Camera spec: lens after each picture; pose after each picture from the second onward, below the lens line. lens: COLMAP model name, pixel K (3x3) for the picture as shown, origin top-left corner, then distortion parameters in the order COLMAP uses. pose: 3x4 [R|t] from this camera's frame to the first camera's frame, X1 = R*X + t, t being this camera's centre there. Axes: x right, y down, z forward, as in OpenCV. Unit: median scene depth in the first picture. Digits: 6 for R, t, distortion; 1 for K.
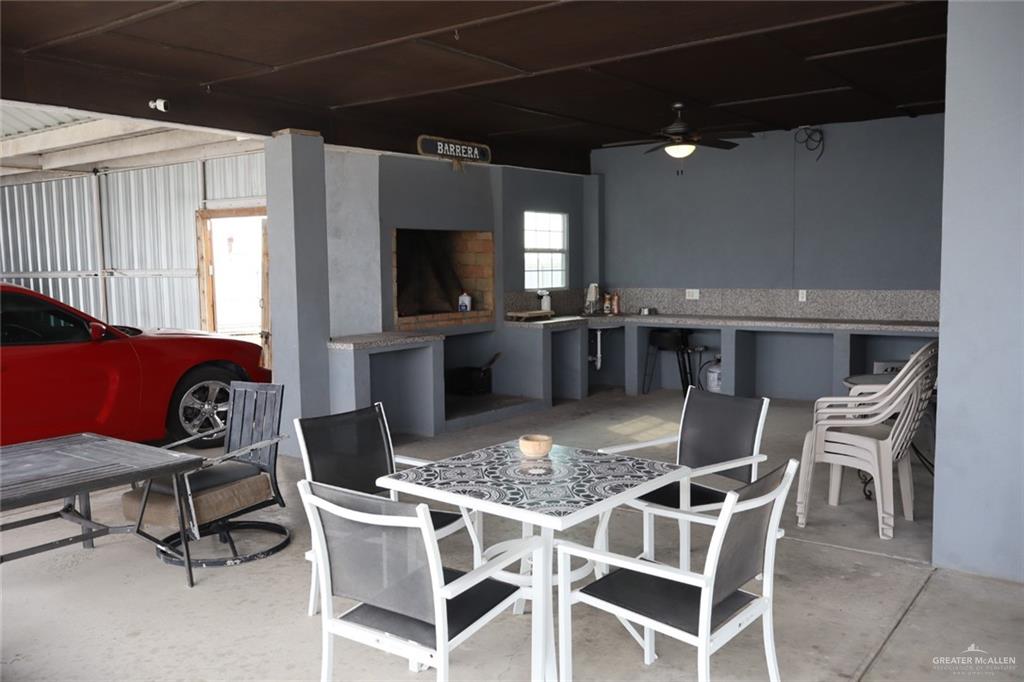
lens RADIAL K [[860.8, 0, 508.6], [0, 860.8, 343.2], [0, 0, 1]] dist [-0.004643, -0.006076]
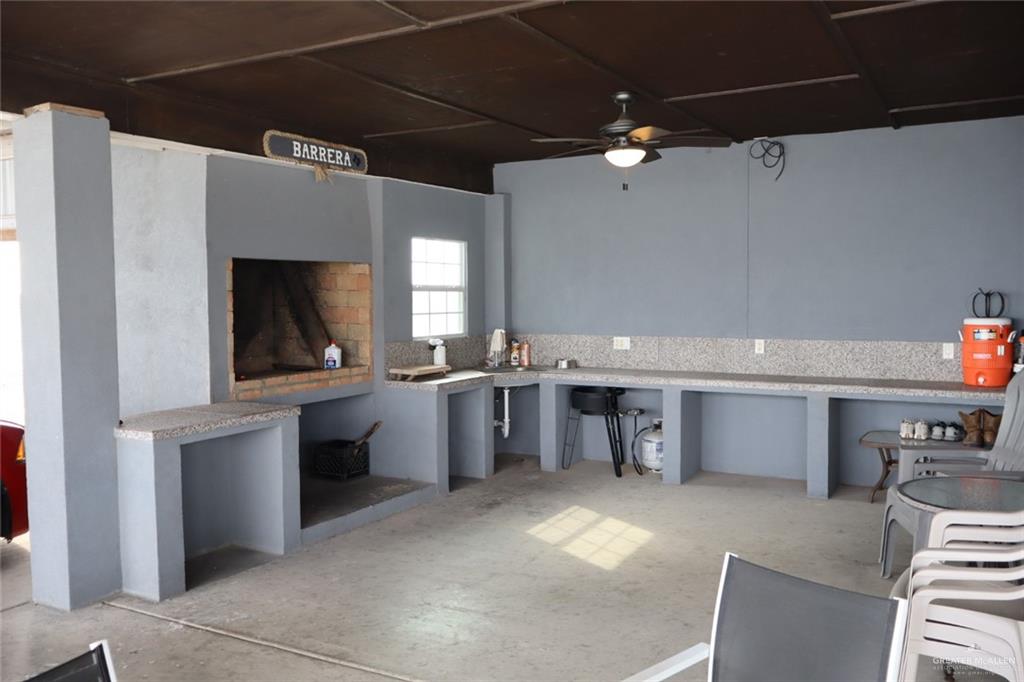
lens RADIAL K [[860.8, 0, 517.8], [0, 860.8, 341.9], [0, 0, 1]] dist [-0.004643, -0.006076]
pose [[0.989404, -0.002551, 0.145169, 0.000161], [0.007902, 0.999310, -0.036294, -0.033064], [-0.144976, 0.037056, 0.988741, 0.241457]]
